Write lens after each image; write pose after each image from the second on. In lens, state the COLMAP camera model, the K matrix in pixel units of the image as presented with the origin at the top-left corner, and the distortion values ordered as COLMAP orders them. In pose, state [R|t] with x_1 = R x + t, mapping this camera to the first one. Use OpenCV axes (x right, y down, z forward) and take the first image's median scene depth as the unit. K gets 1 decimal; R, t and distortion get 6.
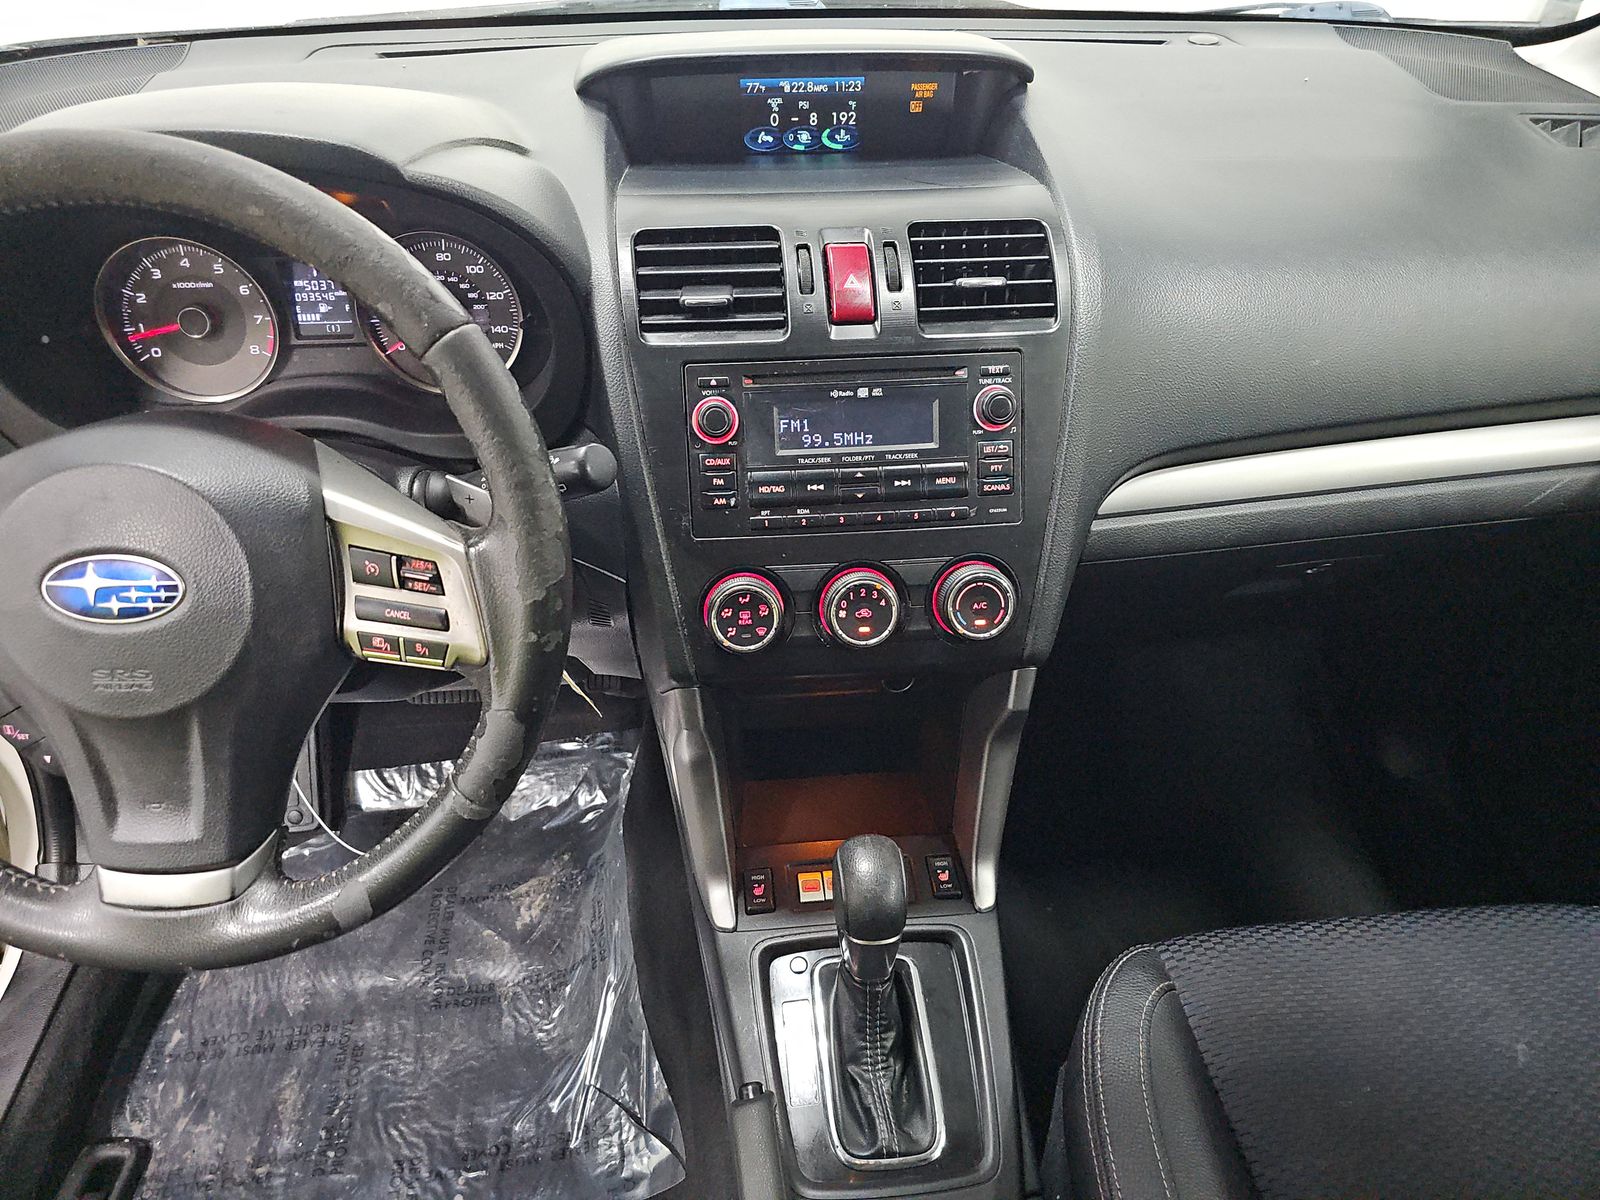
lens RADIAL K [[1058.3, 0, 800.0], [0, 1058.3, 600.0], [0, 0, 1]] dist [0.062758, -0.062766]
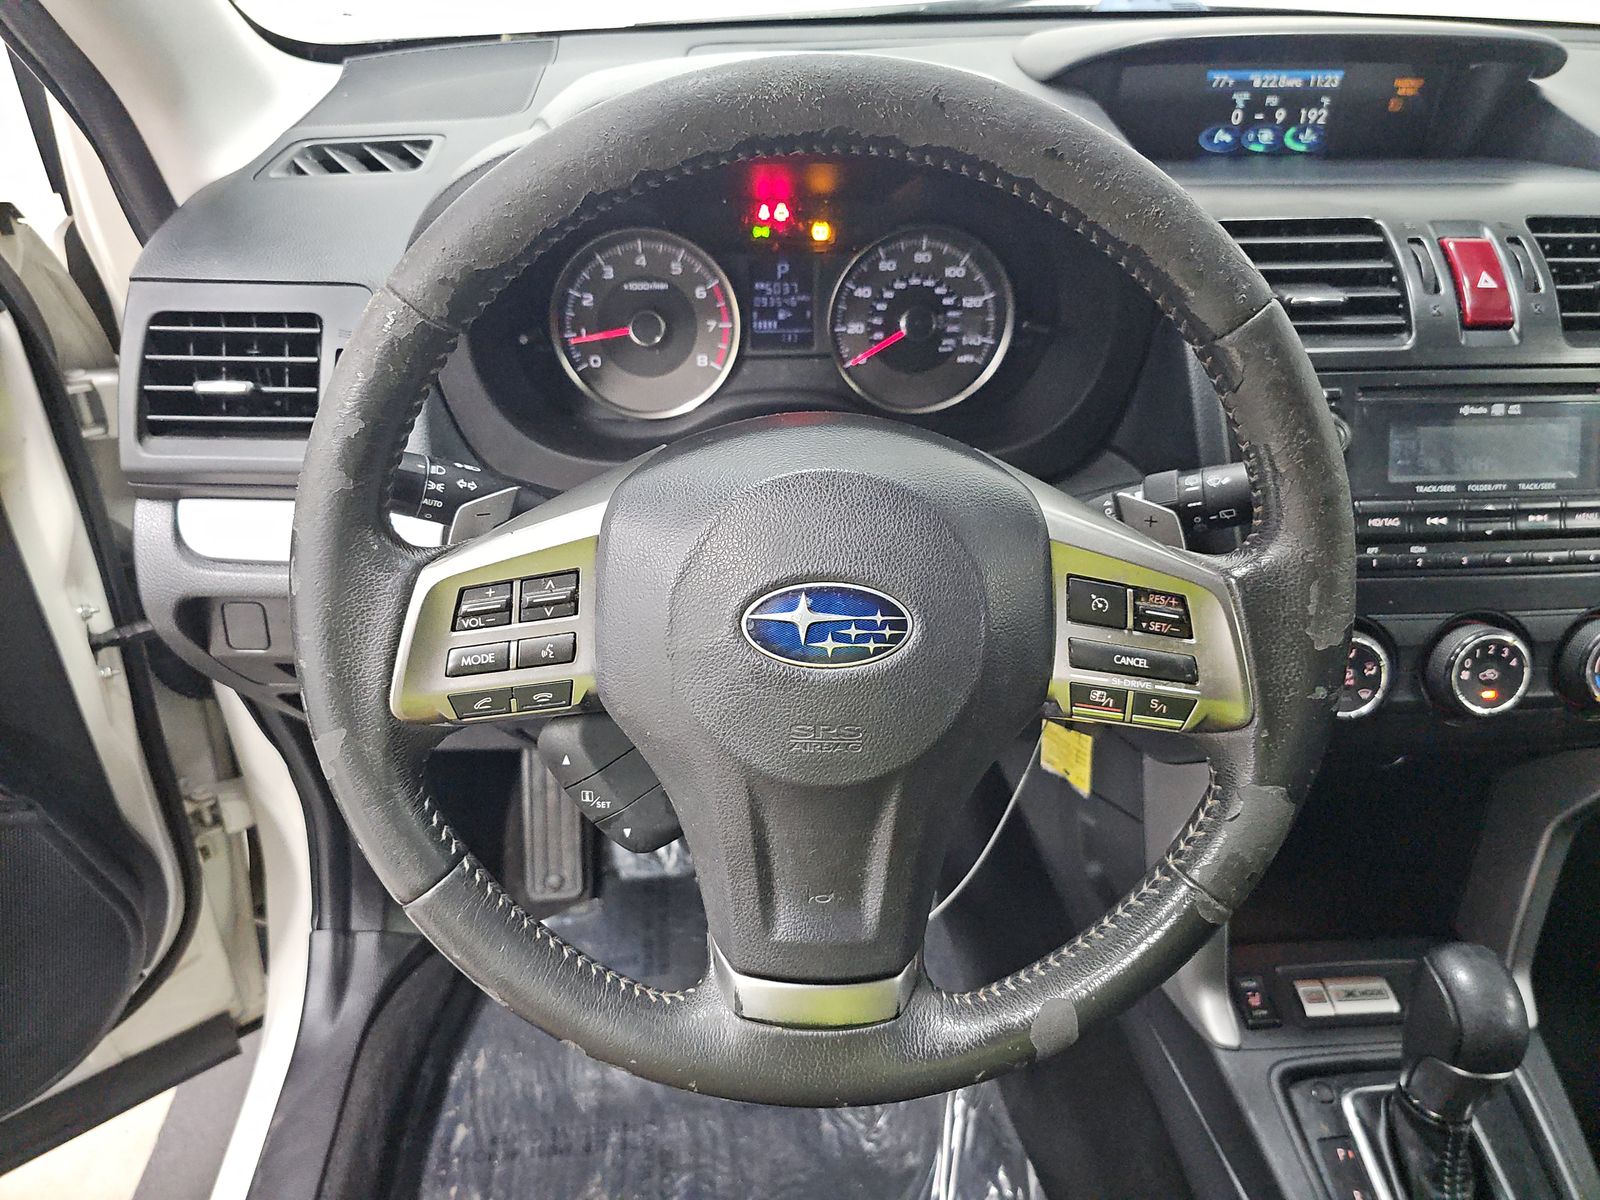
lens RADIAL K [[1072.6, 0, 800.0], [0, 1072.6, 600.0], [0, 0, 1]] dist [0.047113, -0.063073]
pose [[0.999528, 0.020456, -0.022911, -0.406762], [-0.021600, 0.998471, -0.050880, 0.008039], [0.021835, 0.051351, 0.998442, 0.126063]]
